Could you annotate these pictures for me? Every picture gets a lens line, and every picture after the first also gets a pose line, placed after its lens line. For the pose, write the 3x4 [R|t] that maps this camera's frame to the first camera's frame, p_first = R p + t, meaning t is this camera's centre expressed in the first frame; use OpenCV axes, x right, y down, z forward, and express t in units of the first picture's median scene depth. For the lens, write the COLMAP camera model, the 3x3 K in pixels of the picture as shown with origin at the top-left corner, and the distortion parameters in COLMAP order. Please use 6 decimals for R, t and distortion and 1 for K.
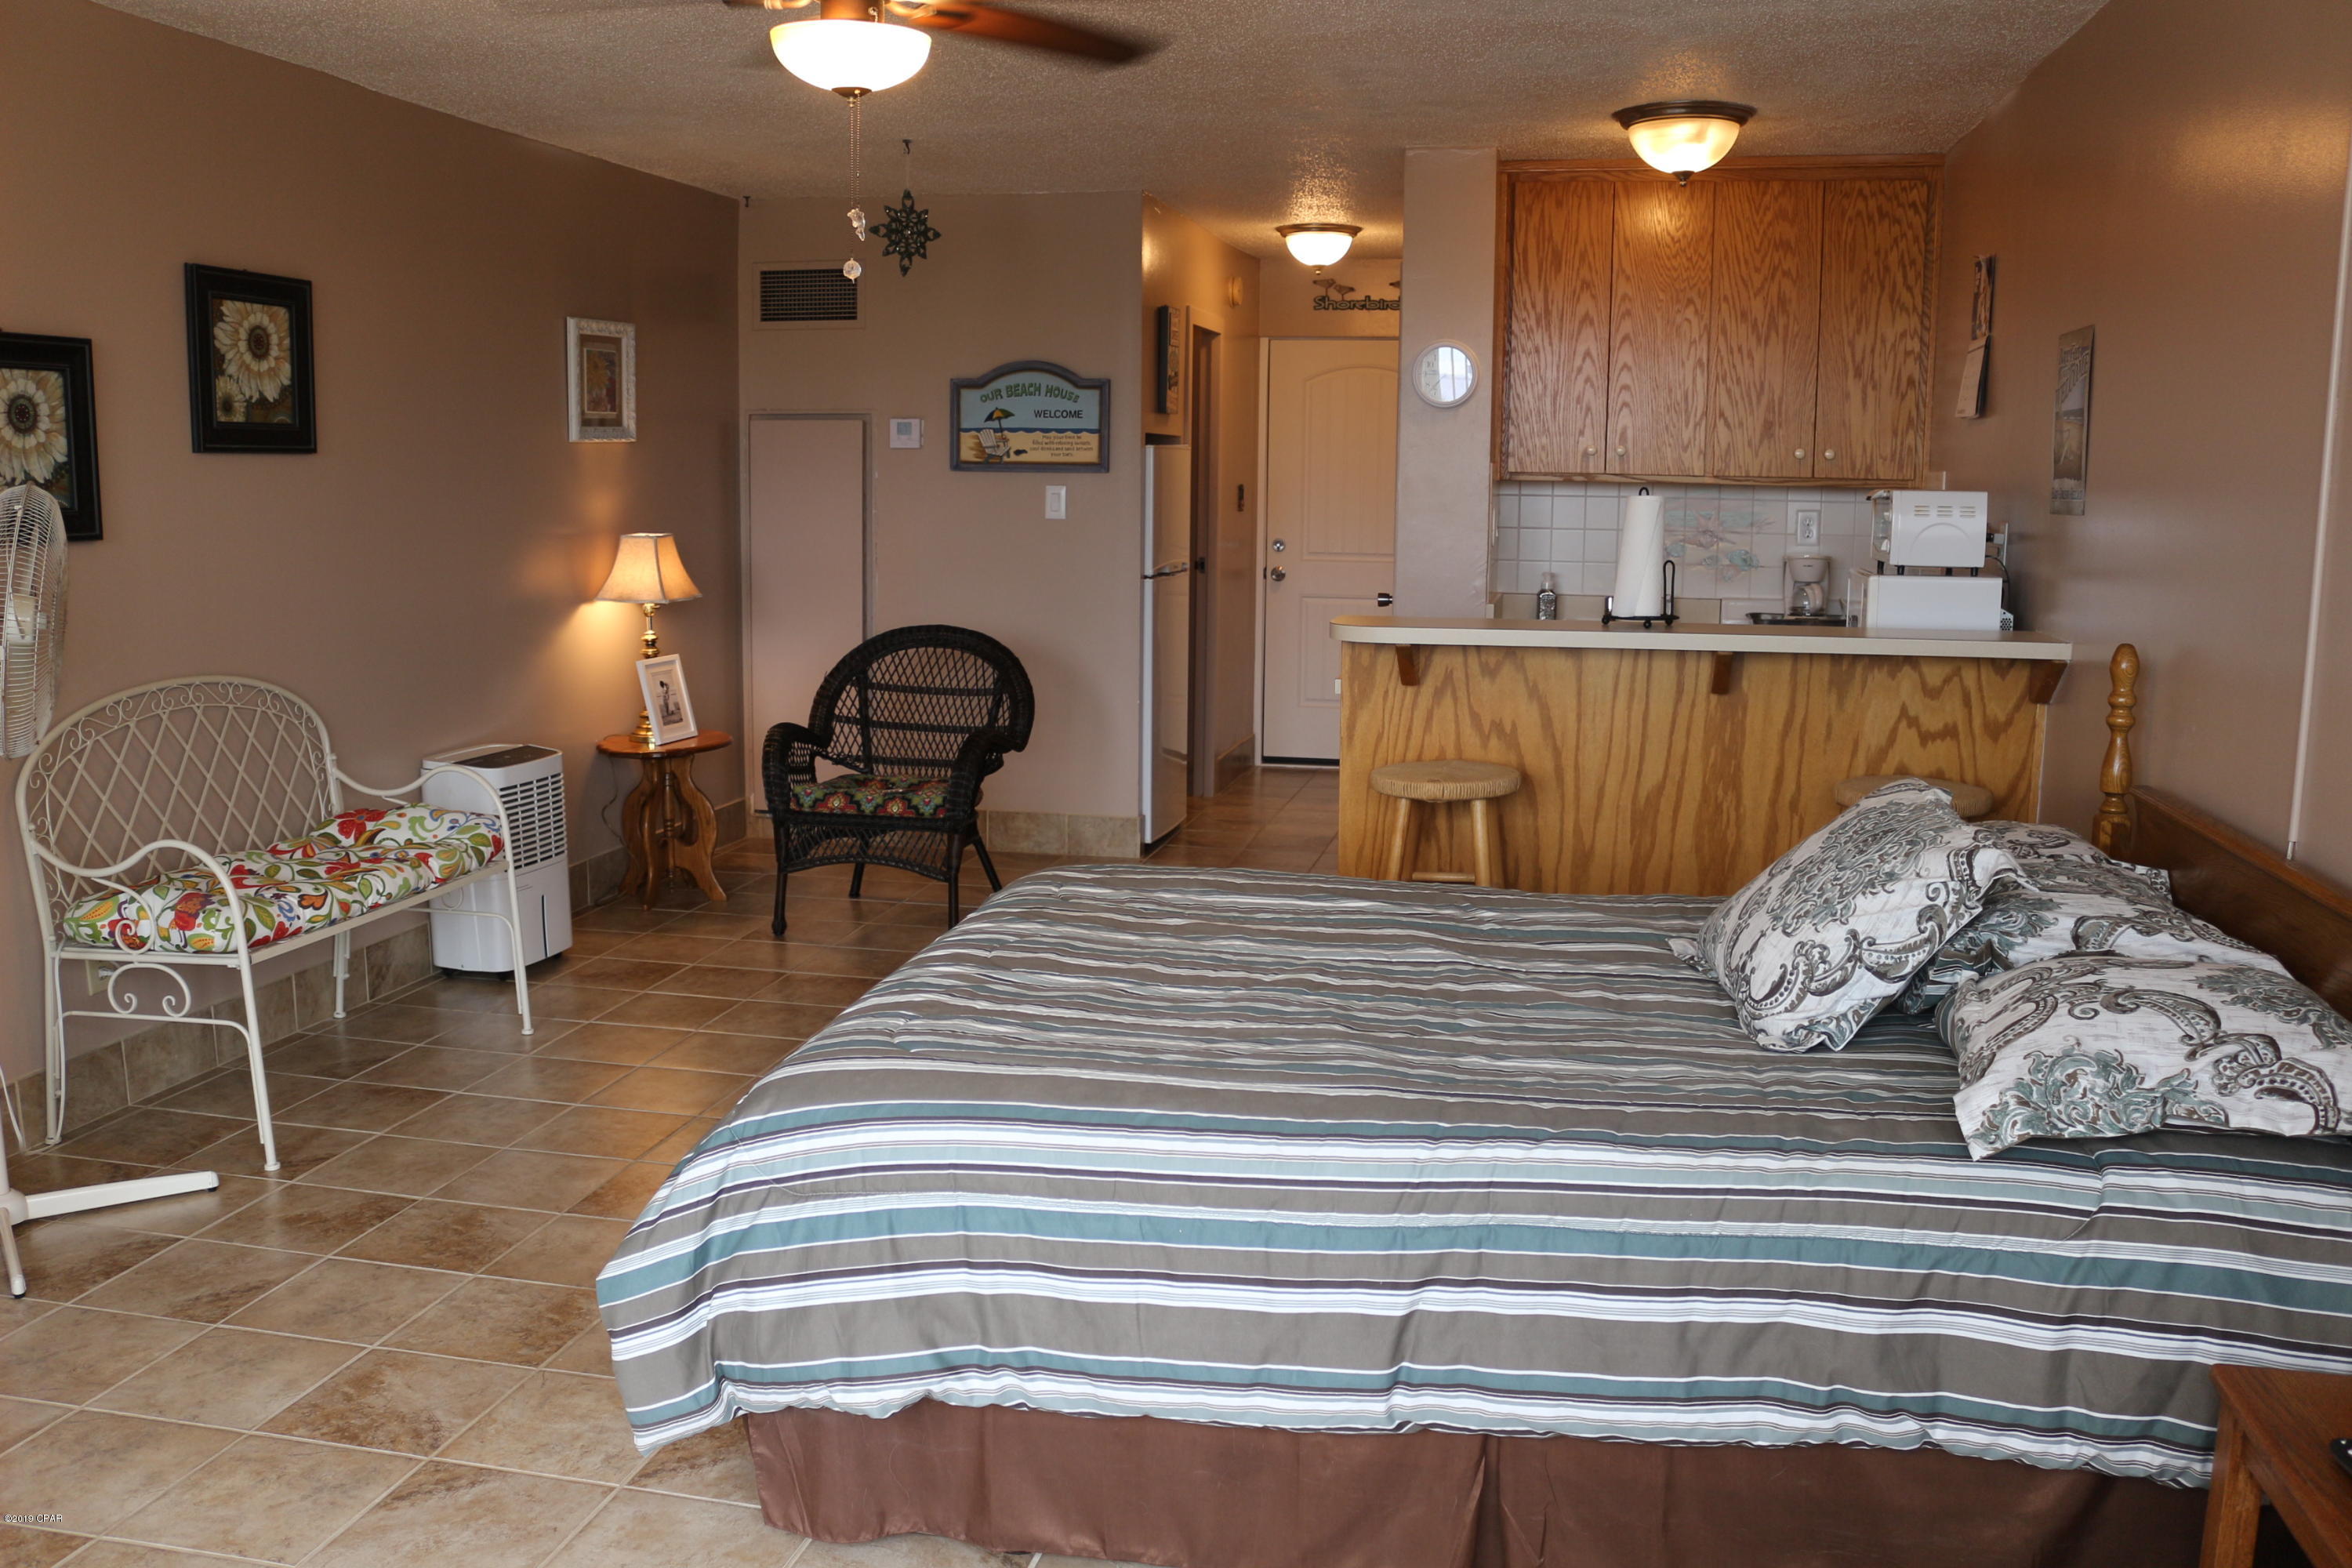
lens RADIAL K [[1949.6, 0, 1162.4], [0, 1949.6, 790.1], [0, 0, 1]] dist [-0.148510, 0.088042]
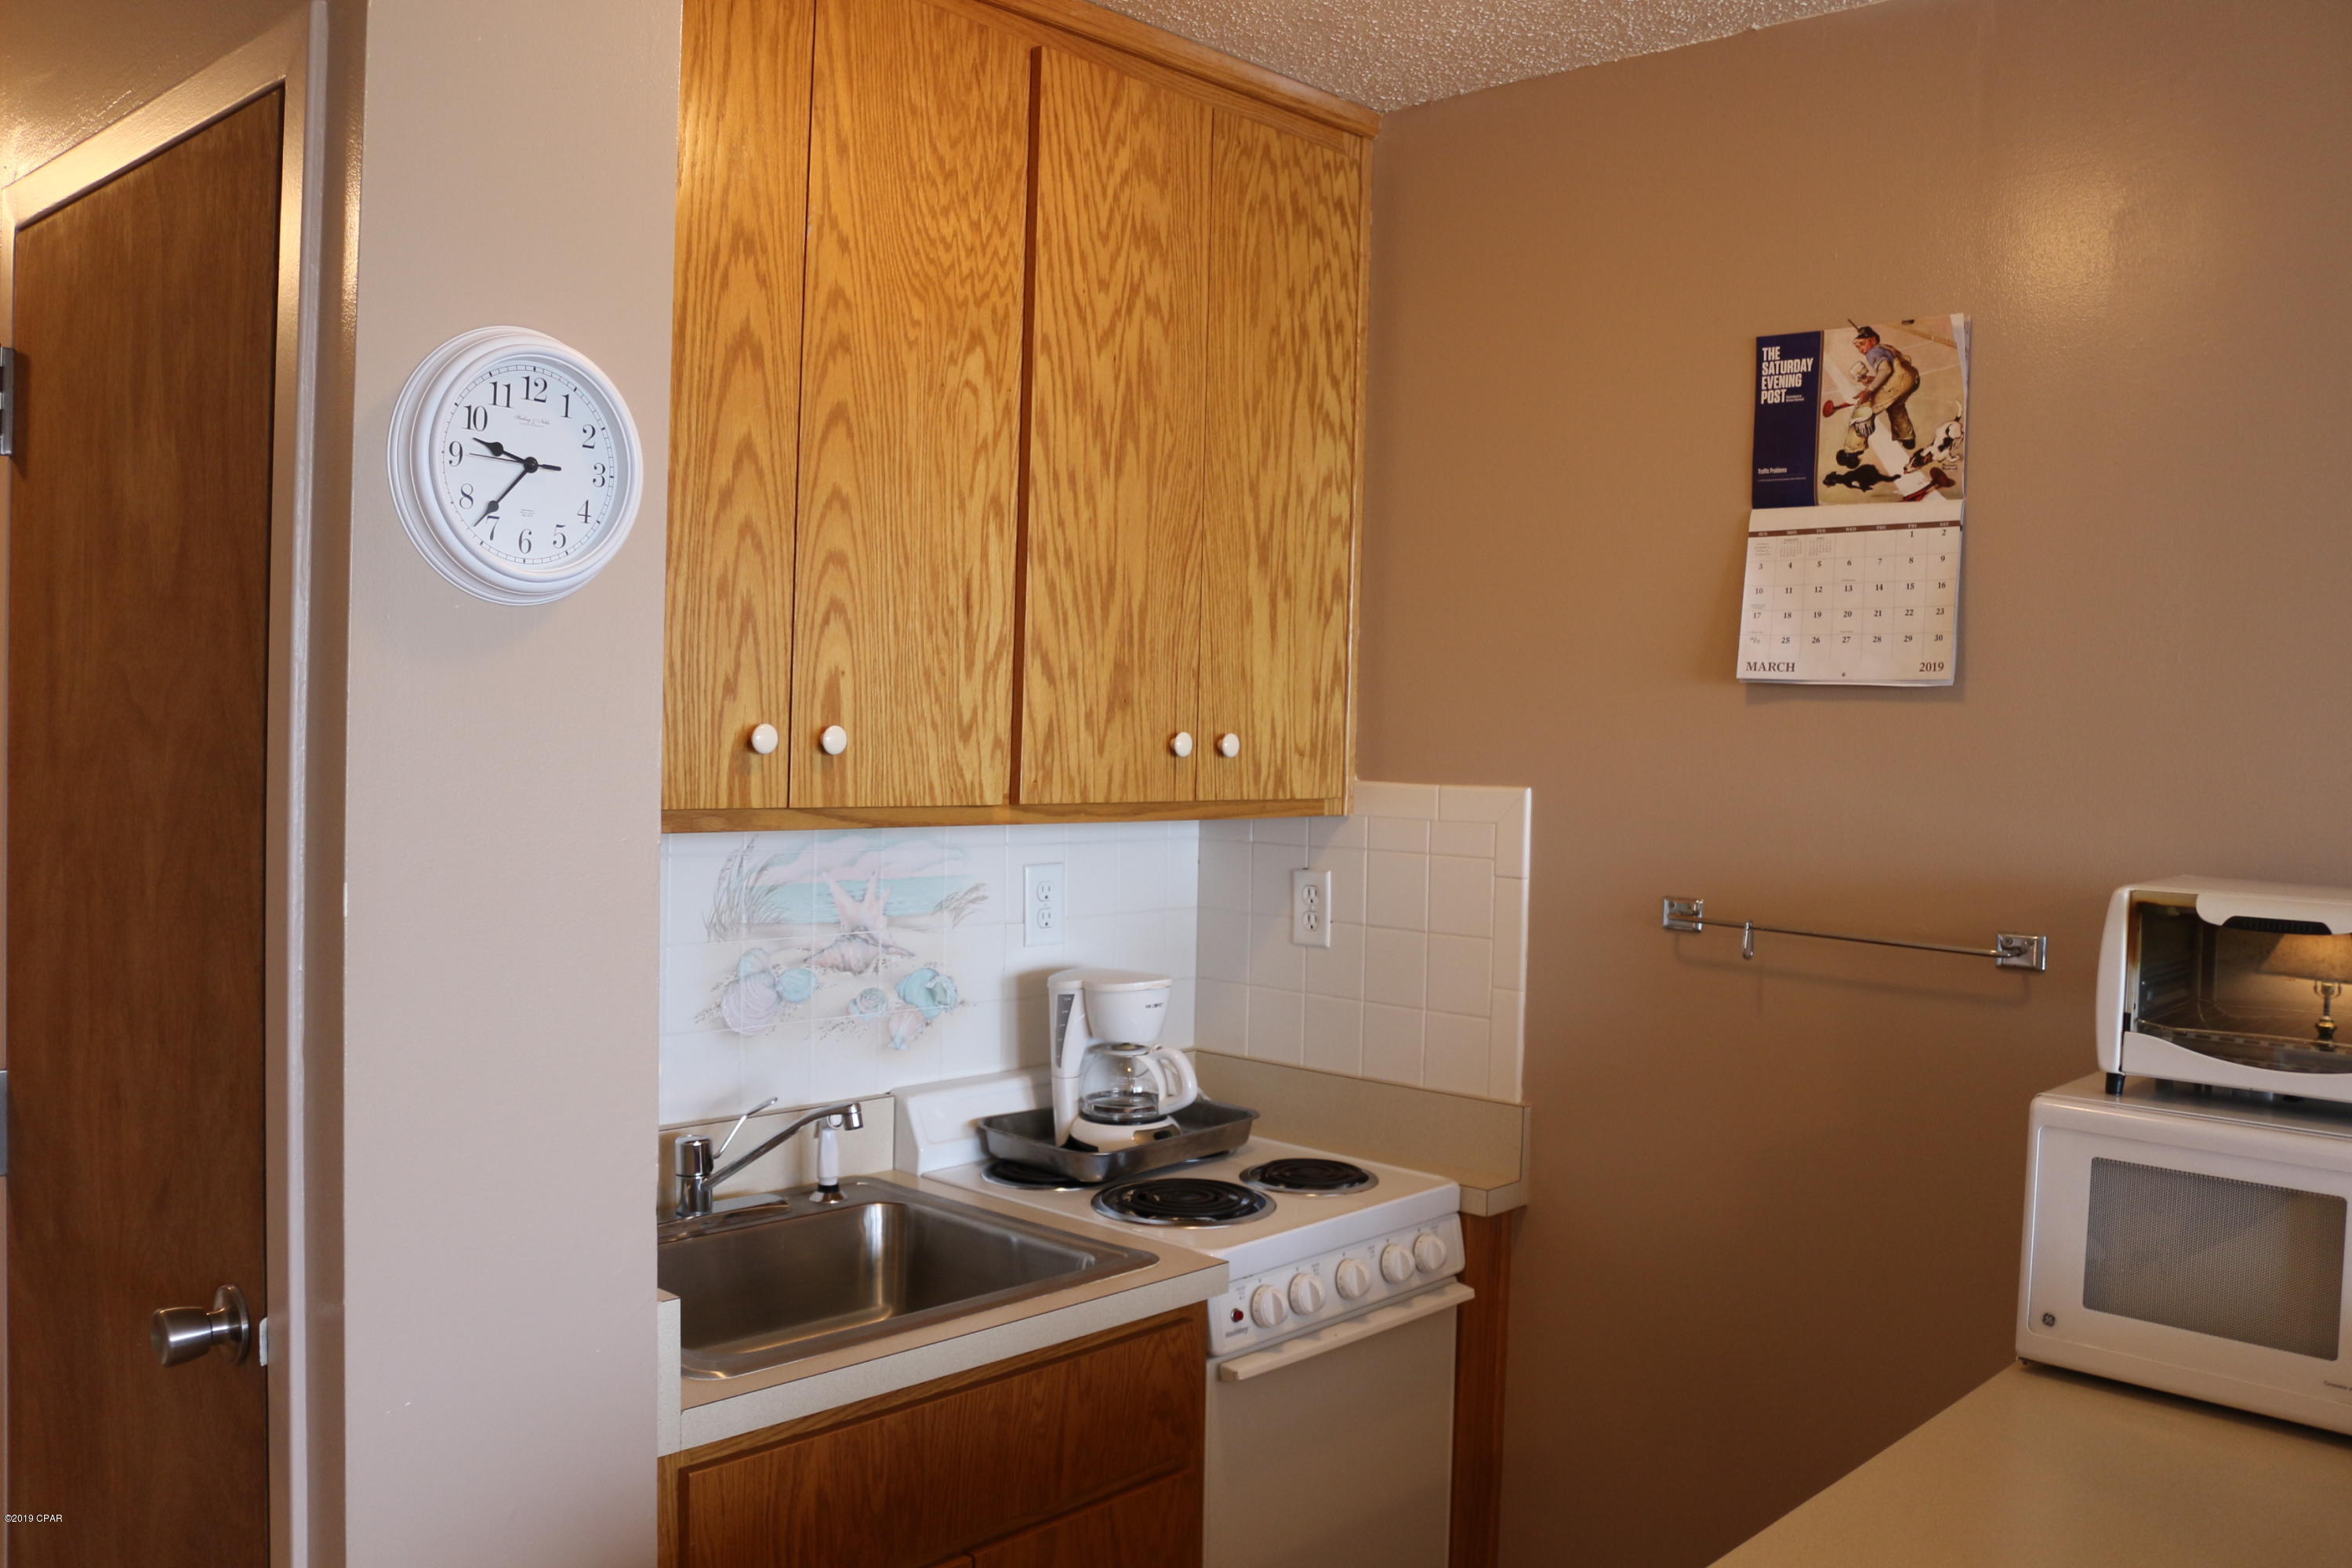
lens RADIAL K [[1949.6, 0, 1198.6], [0, 1949.6, 777.9], [0, 0, 1]] dist [-0.148510, 0.088042]
pose [[0.497756, -0.021024, 0.867062, -0.028052], [0.115779, 0.992369, -0.042403, -0.147970], [-0.859554, 0.121494, 0.496392, 0.775379]]
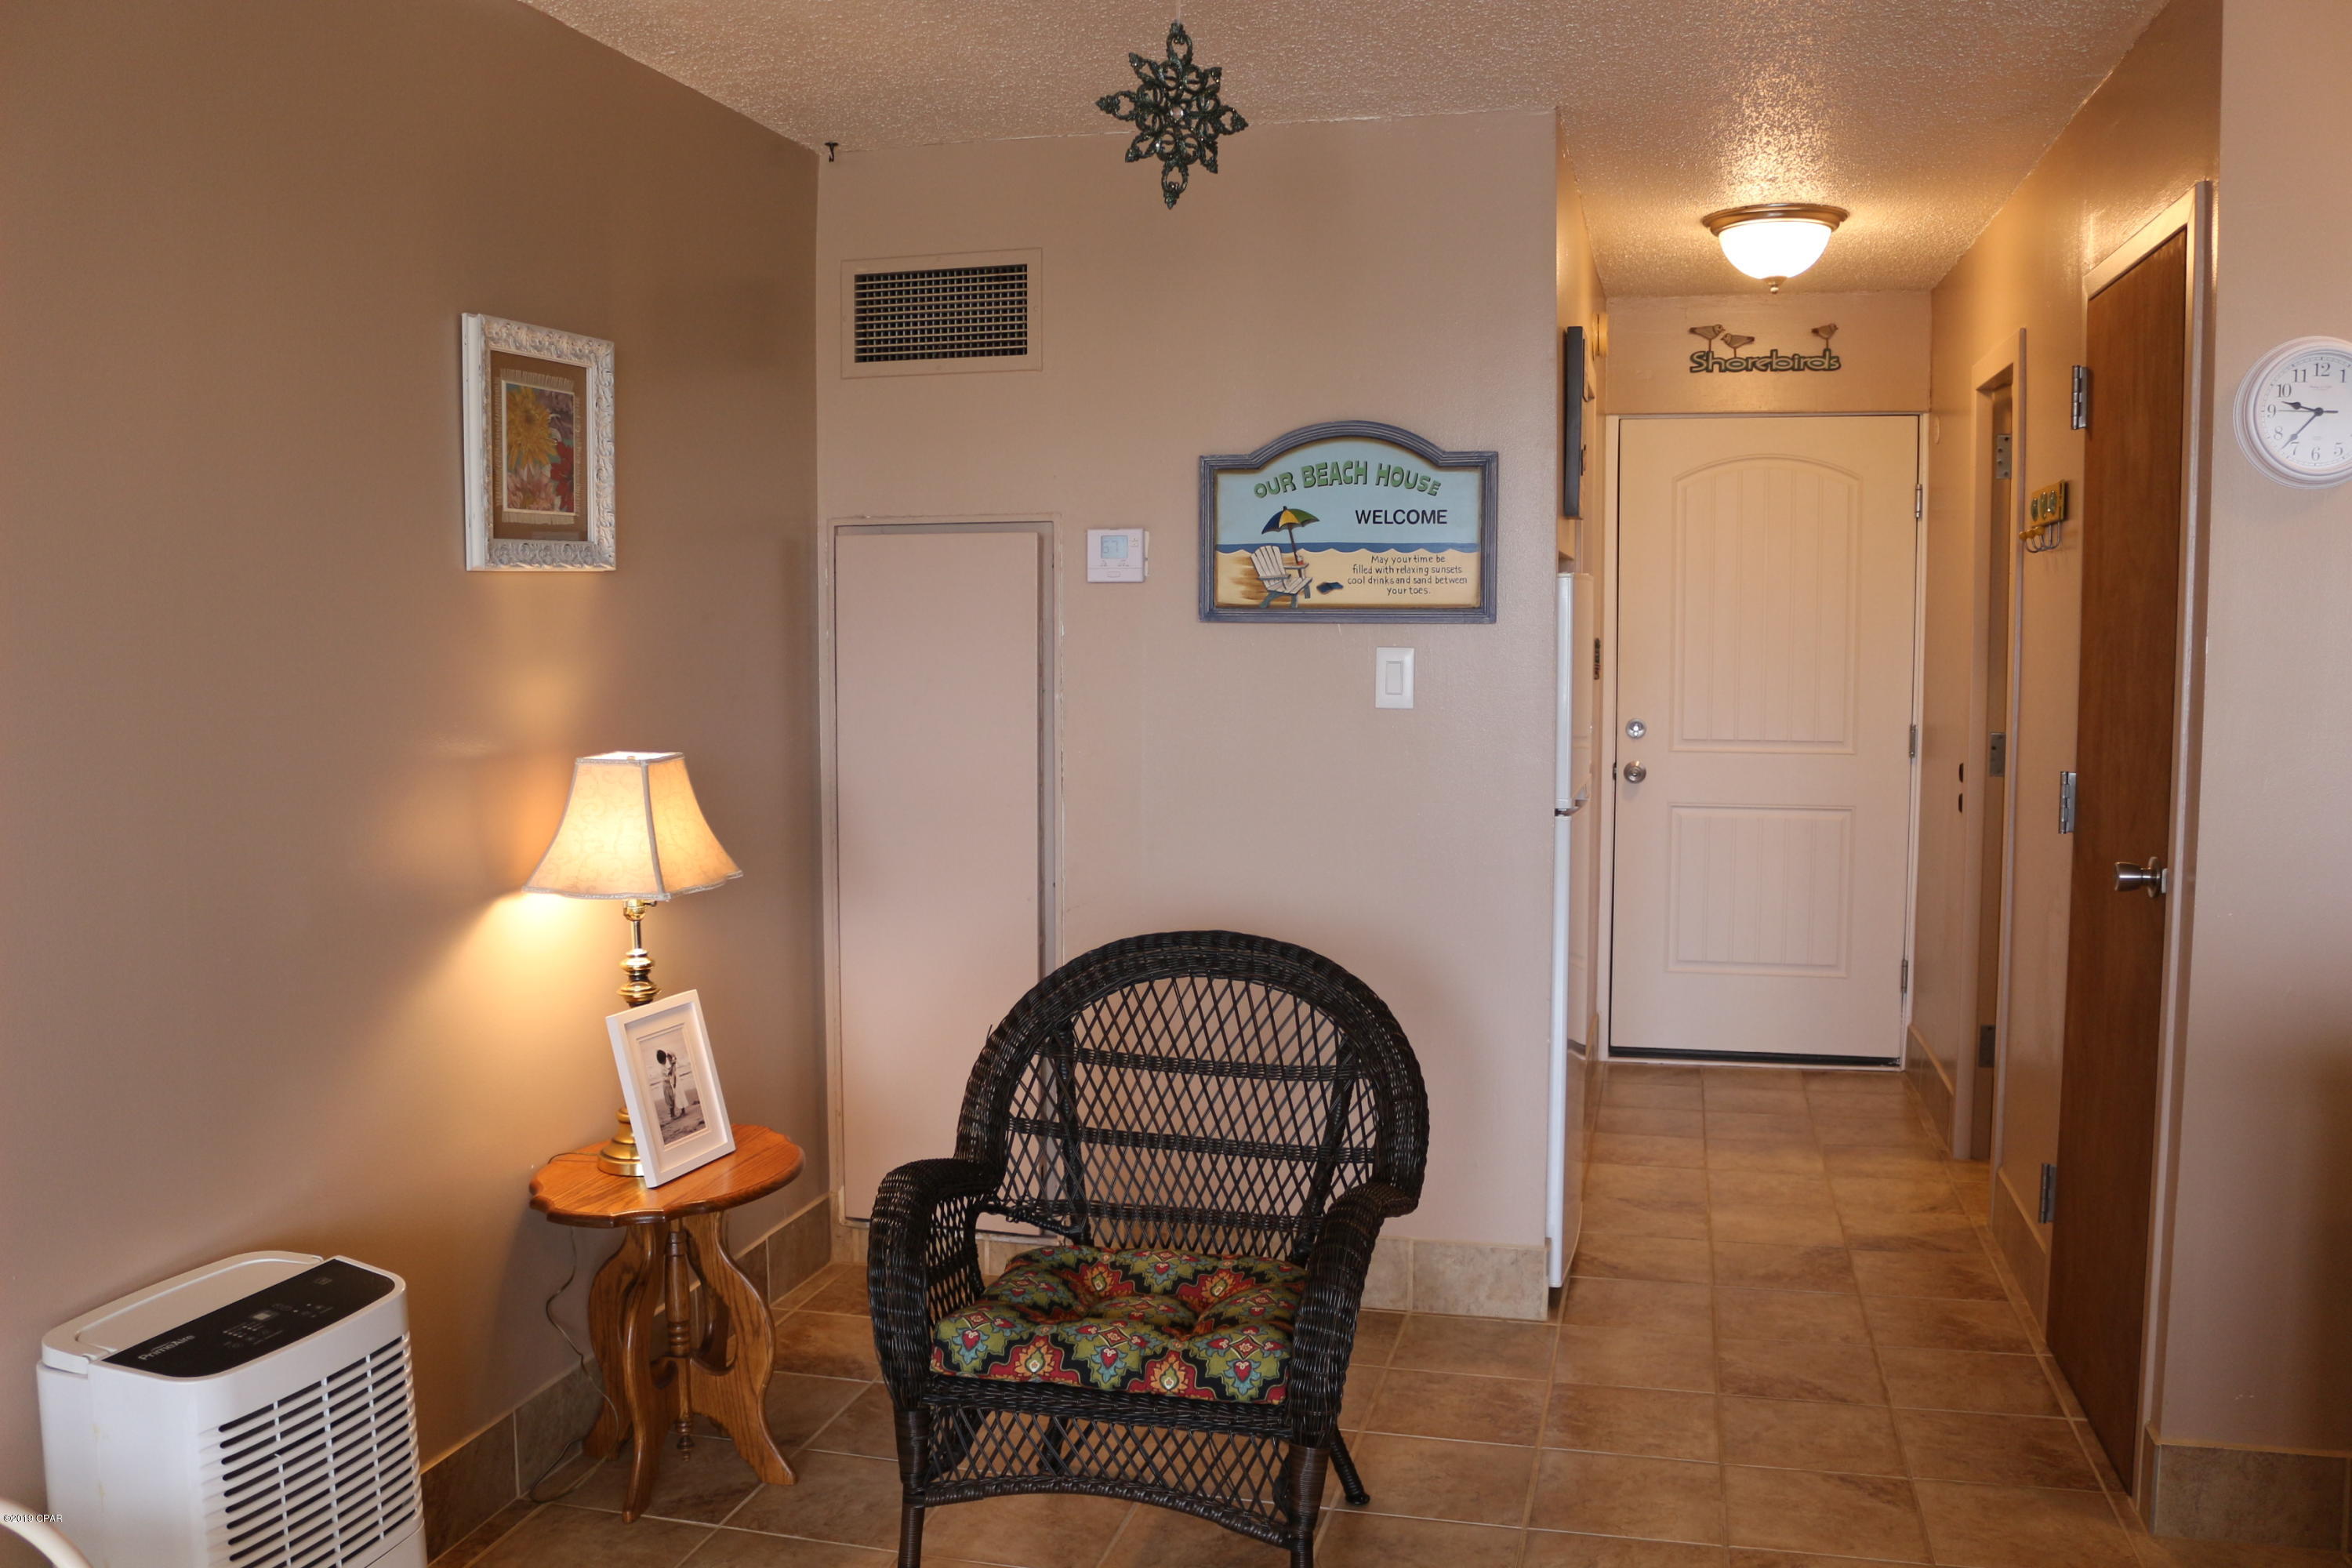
lens RADIAL K [[1949.6, 0, 1178.9], [0, 1949.6, 792.4], [0, 0, 1]] dist [-0.148510, 0.088042]
pose [[0.999412, -0.010219, -0.032726, -0.112888], [0.007798, 0.997281, -0.073282, -0.087694], [0.033386, 0.072984, 0.996774, 0.522033]]
